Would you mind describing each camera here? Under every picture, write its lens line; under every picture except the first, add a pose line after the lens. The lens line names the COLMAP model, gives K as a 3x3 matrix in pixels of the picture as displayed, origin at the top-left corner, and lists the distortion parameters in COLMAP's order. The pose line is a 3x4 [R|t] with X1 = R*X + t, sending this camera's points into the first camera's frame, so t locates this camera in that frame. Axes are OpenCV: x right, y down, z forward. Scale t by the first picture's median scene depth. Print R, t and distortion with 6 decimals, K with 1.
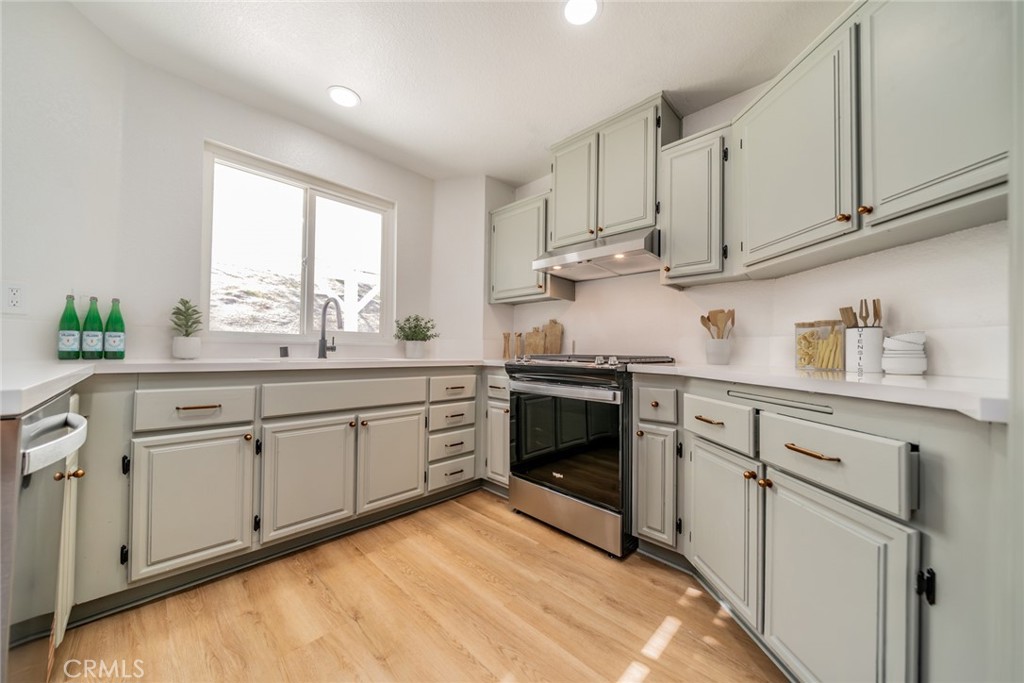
lens RADIAL K [[352.2, 0, 506.5], [0, 352.2, 350.1], [0, 0, 1]] dist [-0.014879, 0.000014]
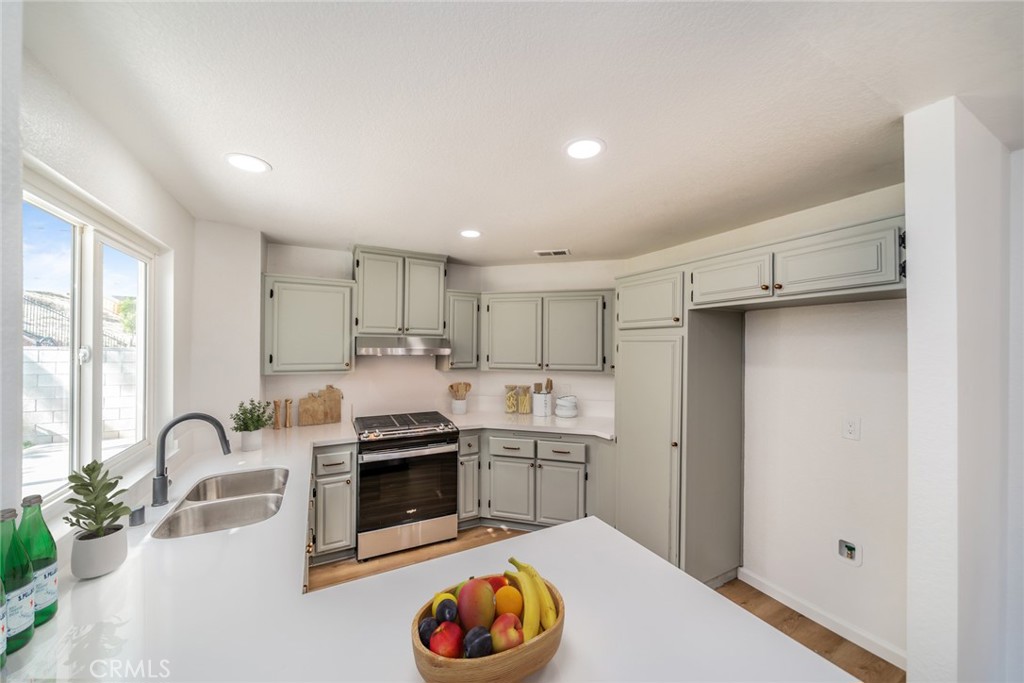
lens RADIAL K [[352.2, 0, 507.6], [0, 352.2, 340.8], [0, 0, 1]] dist [-0.014879, 0.000014]
pose [[0.308722, -0.004304, 0.951143, -1.228247], [-0.007932, 0.999943, 0.007100, -0.394450], [-0.951119, -0.009737, 0.308670, 0.220375]]
